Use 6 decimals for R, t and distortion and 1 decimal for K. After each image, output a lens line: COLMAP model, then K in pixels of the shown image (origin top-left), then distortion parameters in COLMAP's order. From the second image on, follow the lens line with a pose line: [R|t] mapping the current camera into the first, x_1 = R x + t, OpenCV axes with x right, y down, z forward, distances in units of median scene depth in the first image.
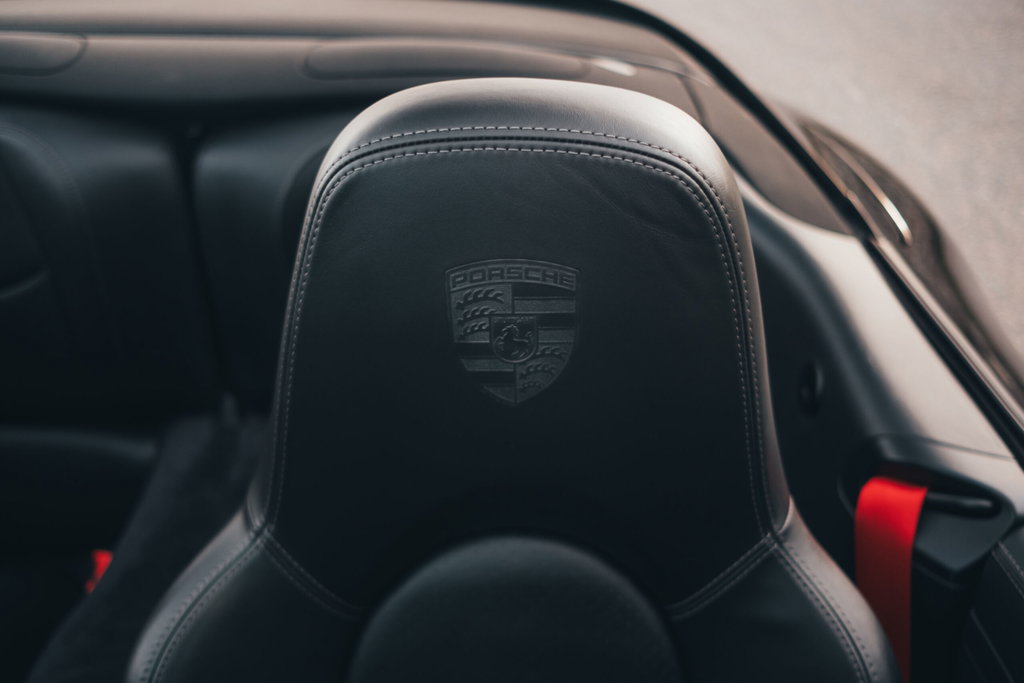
lens RADIAL K [[1070.1, 0, 532.3], [0, 1070.1, 343.3], [0, 0, 1]] dist [-0.129279, 0.370290]
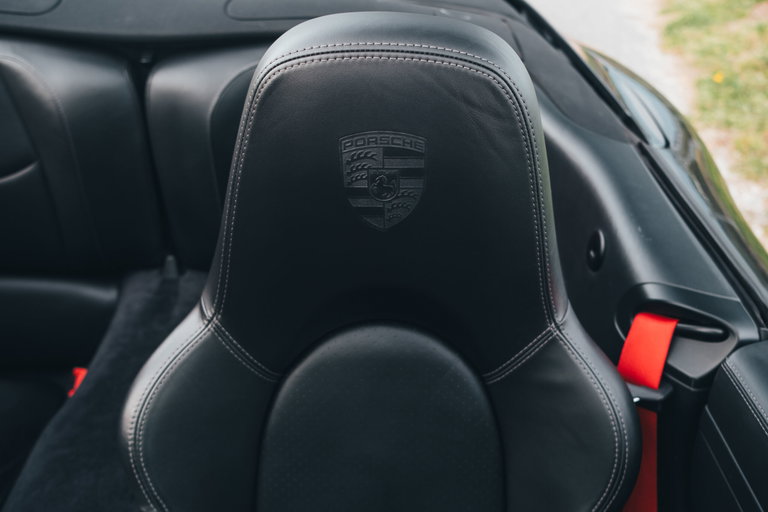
lens RADIAL K [[802.6, 0, 399.3], [0, 802.6, 257.3], [0, 0, 1]] dist [-0.129279, 0.370290]
pose [[0.999930, 0.010583, 0.005340, 0.000066], [-0.010792, 0.999108, 0.040837, 0.051659], [-0.004903, -0.040892, 0.999152, -0.140936]]
